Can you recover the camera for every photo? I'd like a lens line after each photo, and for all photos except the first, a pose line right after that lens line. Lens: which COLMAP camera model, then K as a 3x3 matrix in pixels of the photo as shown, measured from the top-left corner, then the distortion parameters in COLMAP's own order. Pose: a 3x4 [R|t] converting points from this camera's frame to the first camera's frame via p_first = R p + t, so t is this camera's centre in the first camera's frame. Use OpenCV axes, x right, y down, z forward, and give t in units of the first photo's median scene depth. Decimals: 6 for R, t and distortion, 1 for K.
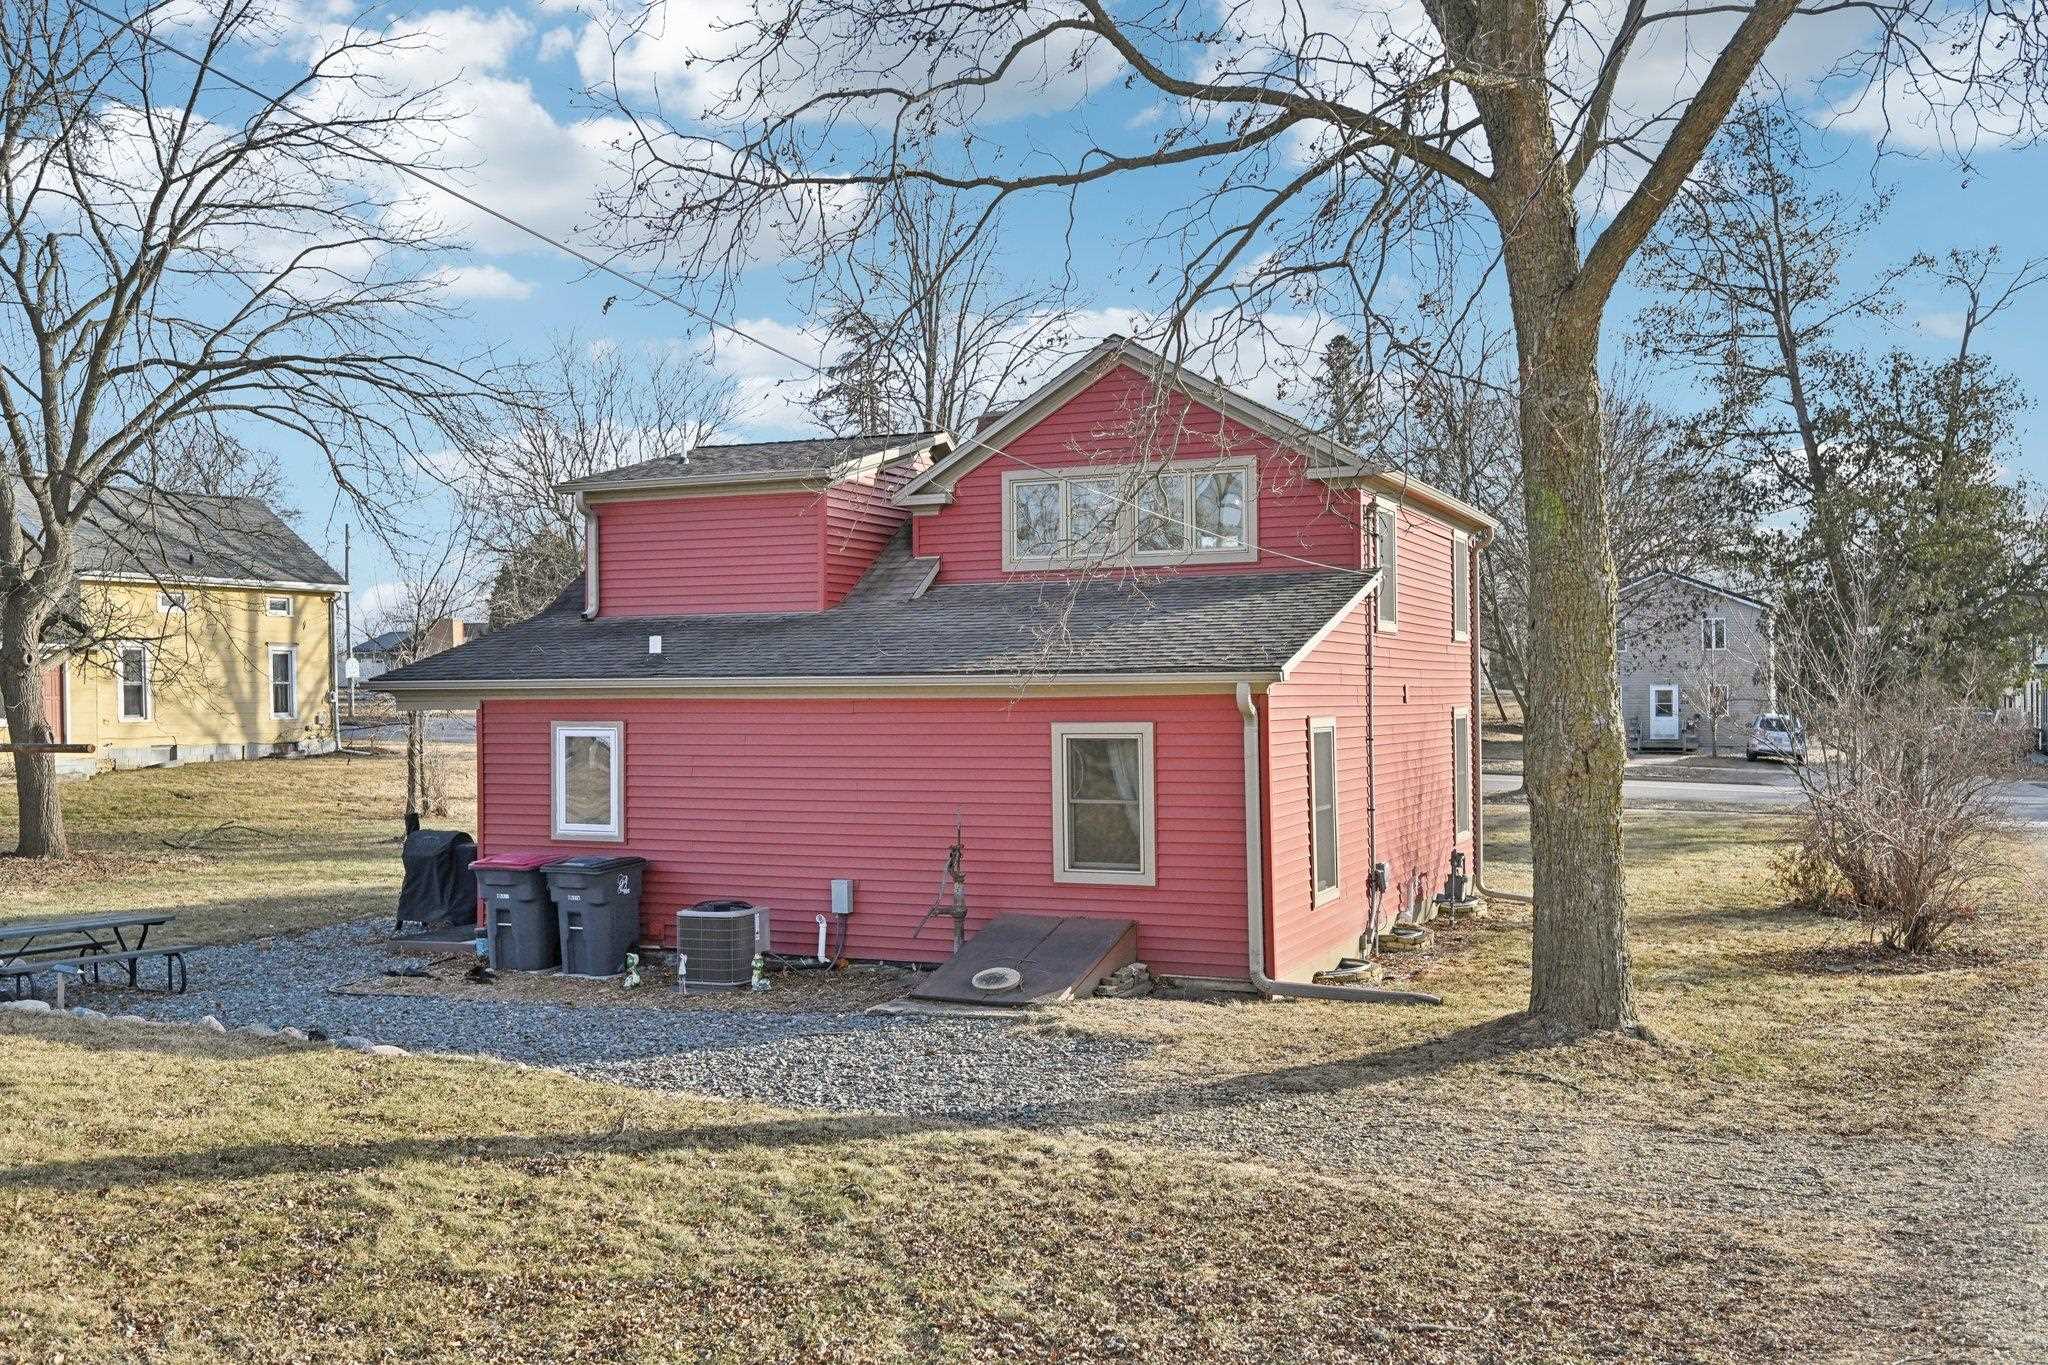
lens RADIAL K [[1765.4, 0, 1017.0], [0, 1765.4, 640.1], [0, 0, 1]] dist [0.001278, 0.000145]
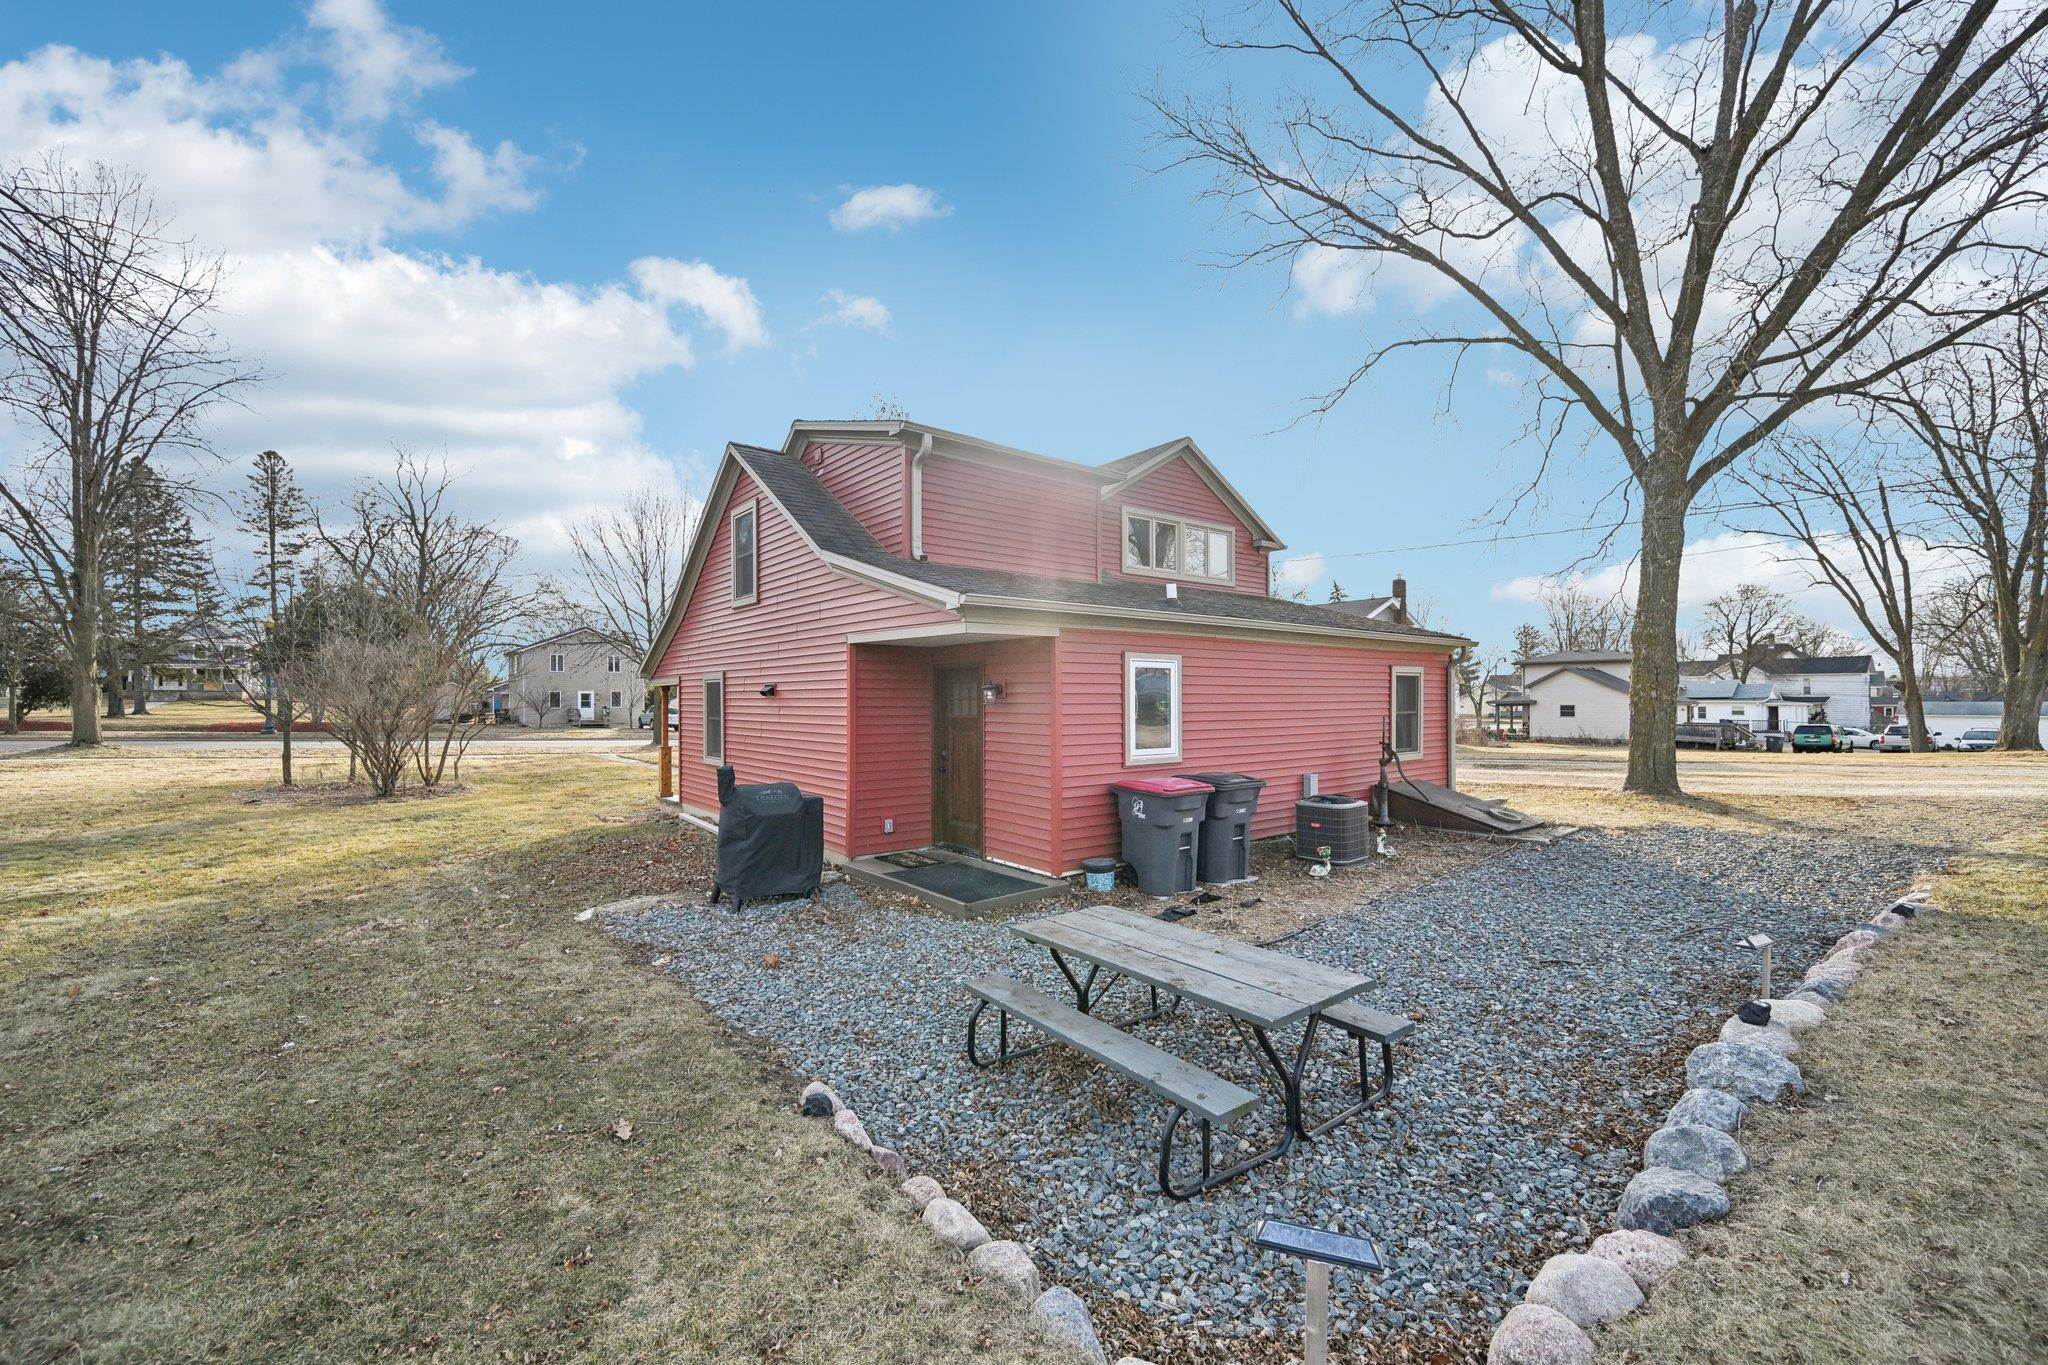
lens RADIAL K [[819.6, 0, 1024.0], [0, 819.6, 682.5], [0, 0, 1]] dist [0.013304, -0.005436]
pose [[0.482543, 0.023668, 0.875552, -0.796172], [-0.025892, 0.999583, -0.012750, 0.079714], [-0.875489, -0.016517, 0.482955, 0.915378]]
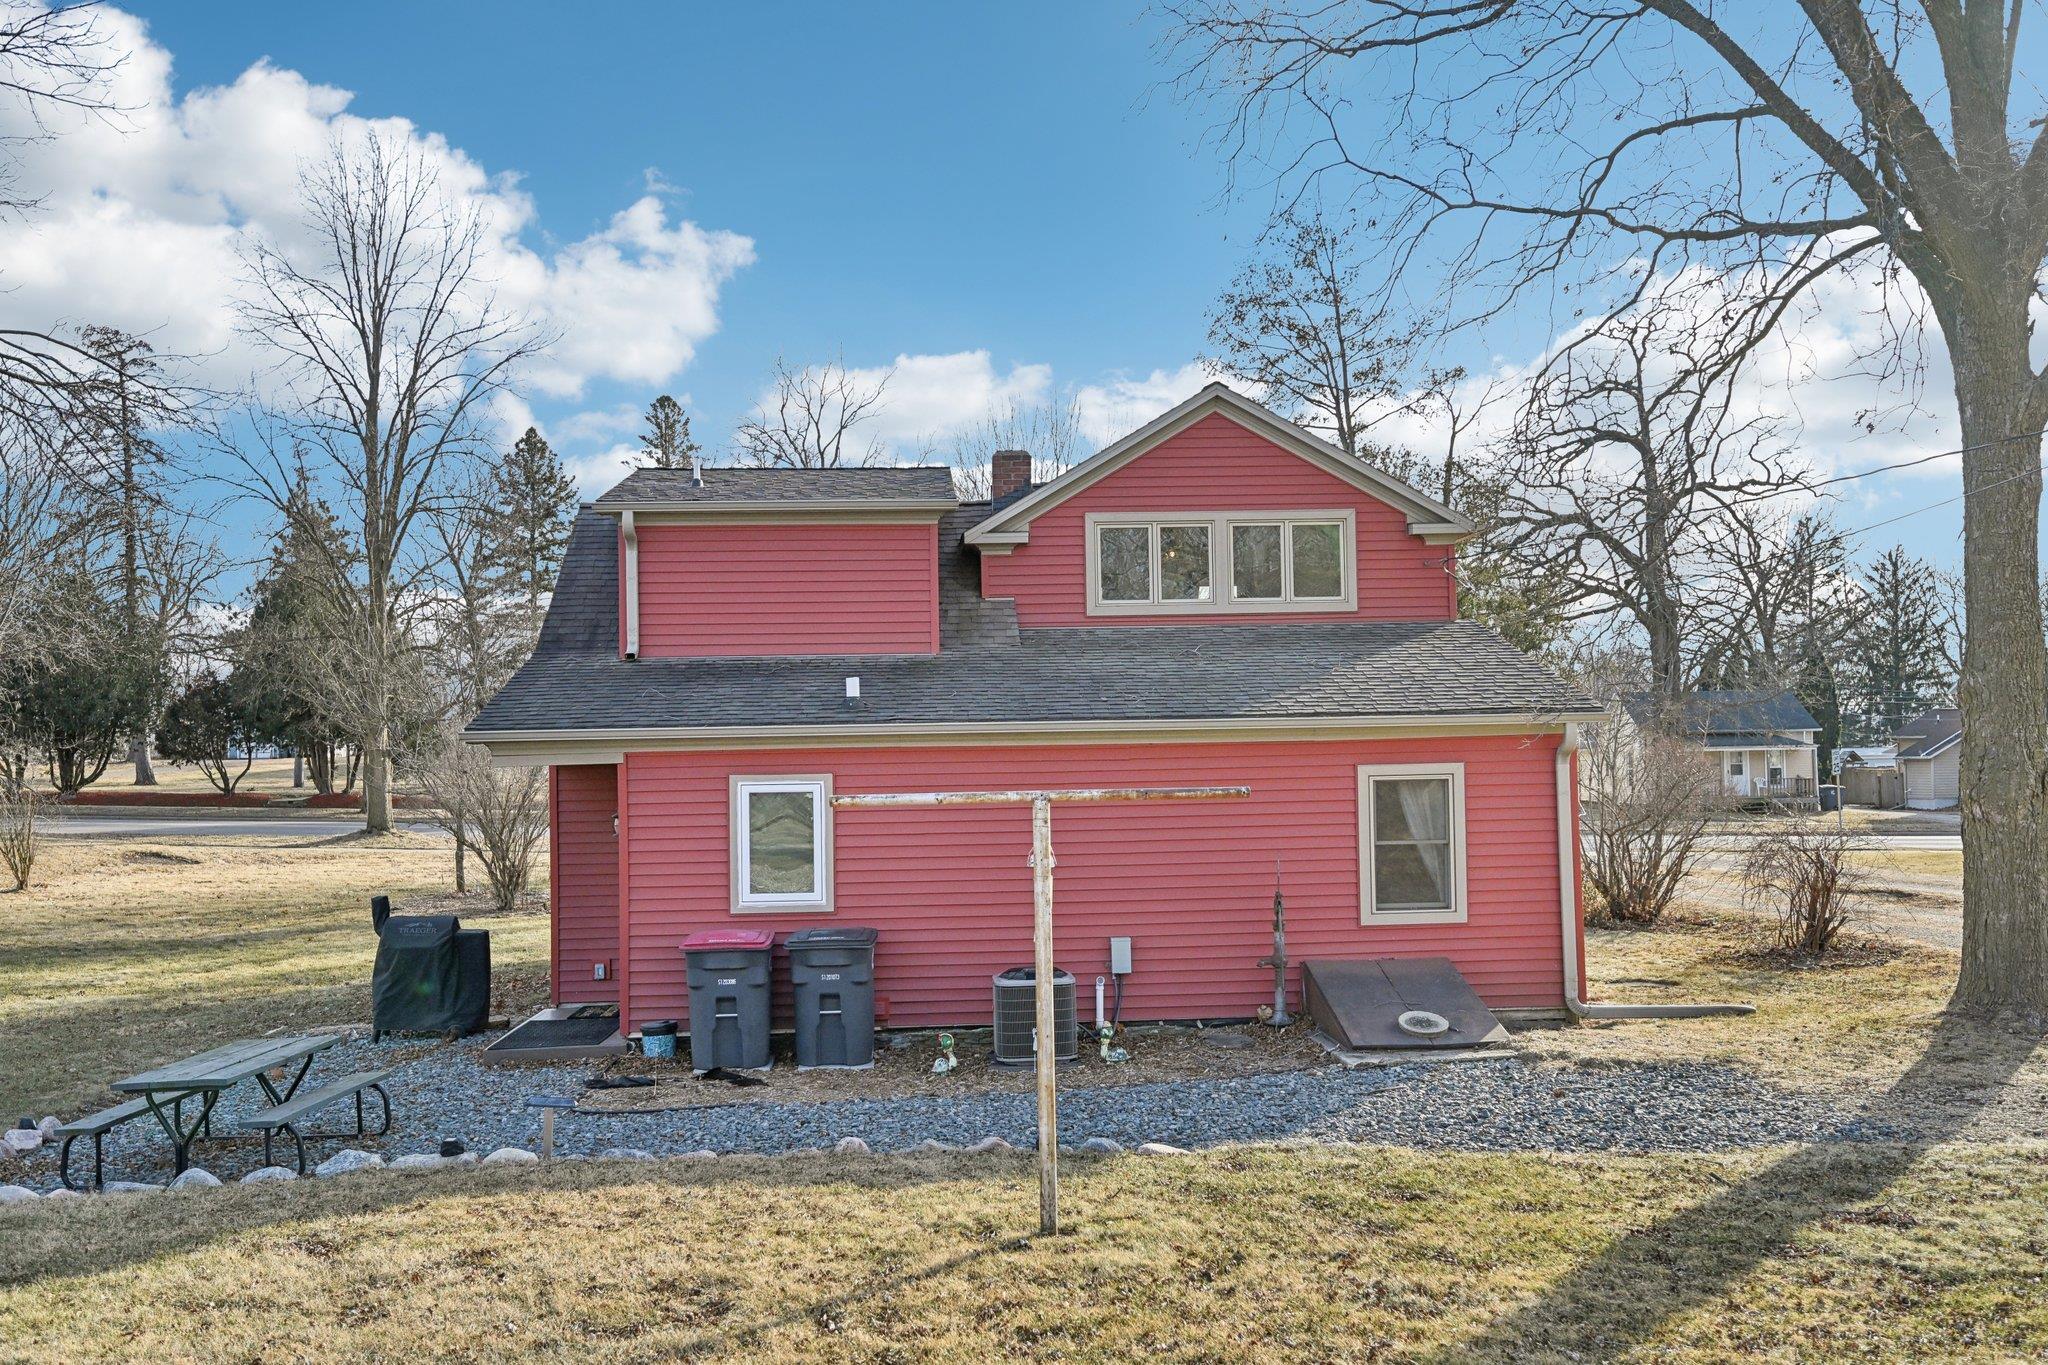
lens RADIAL K [[1765.4, 0, 1017.0], [0, 1765.4, 640.1], [0, 0, 1]] dist [0.001278, 0.000145]
pose [[0.895374, 0.017999, 0.444951, -0.584485], [-0.001707, 0.999314, -0.036987, 0.012997], [-0.445312, 0.032358, 0.894791, 0.185046]]
